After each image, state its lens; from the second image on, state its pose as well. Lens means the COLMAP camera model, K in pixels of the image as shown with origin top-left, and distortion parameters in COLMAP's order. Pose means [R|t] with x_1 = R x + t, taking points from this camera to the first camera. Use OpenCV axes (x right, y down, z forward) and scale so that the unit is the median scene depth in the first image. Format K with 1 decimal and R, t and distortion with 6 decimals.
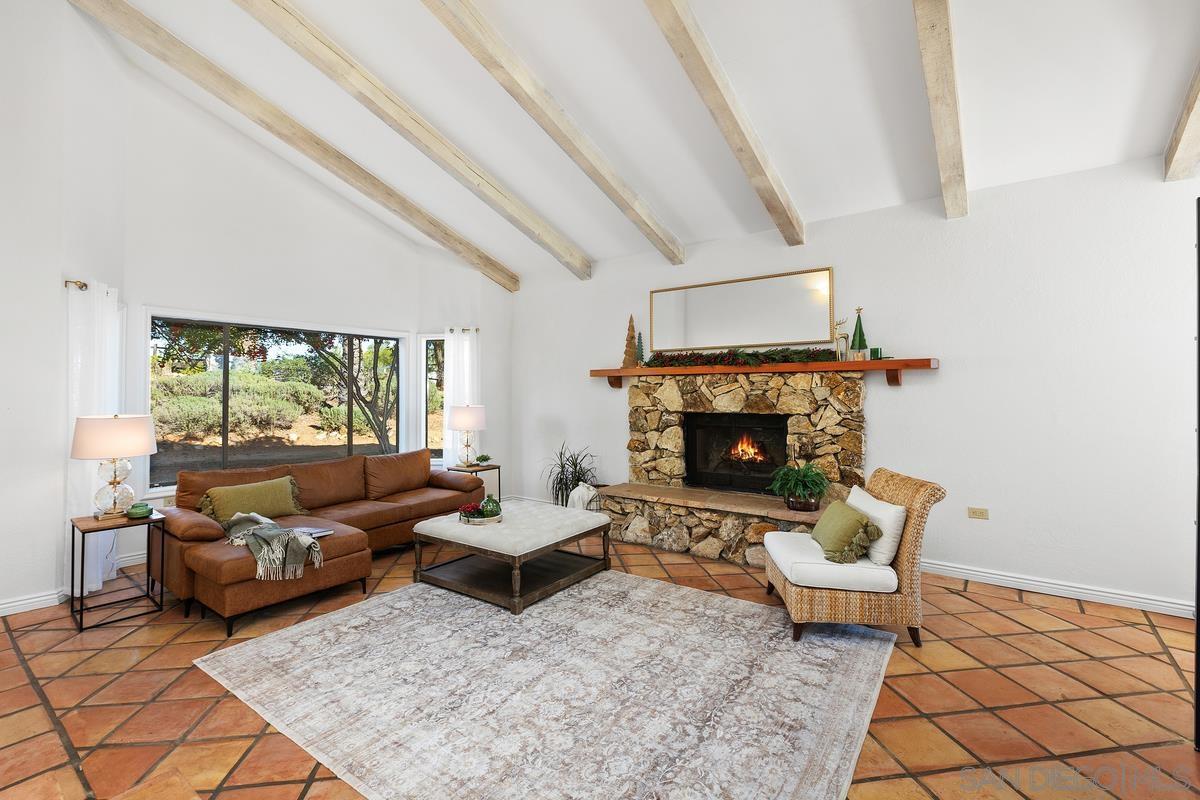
lens RADIAL K [[538.7, 0, 602.7], [0, 538.7, 391.5], [0, 0, 1]] dist [-0.002072, -0.000248]
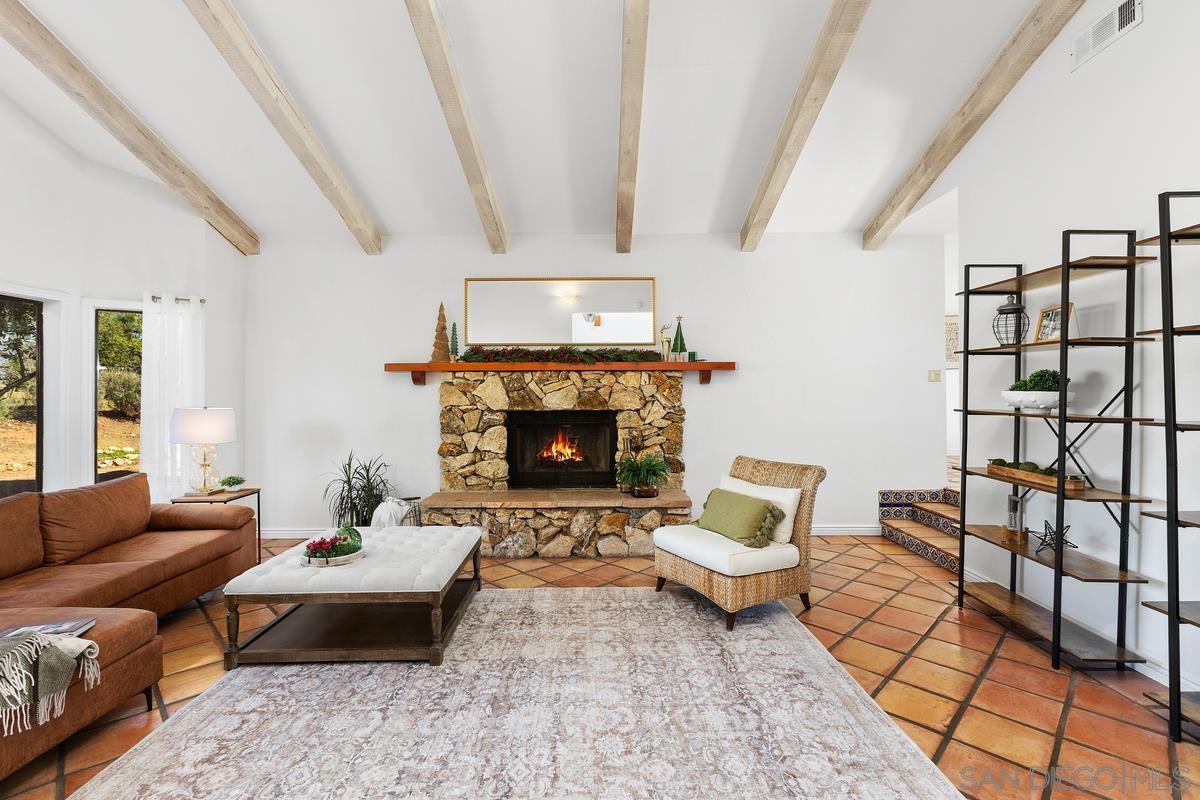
lens RADIAL K [[538.7, 0, 605.2], [0, 538.7, 399.3], [0, 0, 1]] dist [-0.002072, -0.000248]
pose [[0.799201, -0.005851, 0.601035, -0.328180], [0.000819, 0.999962, 0.008645, 0.011892], [-0.601063, -0.006417, 0.799176, 0.164505]]
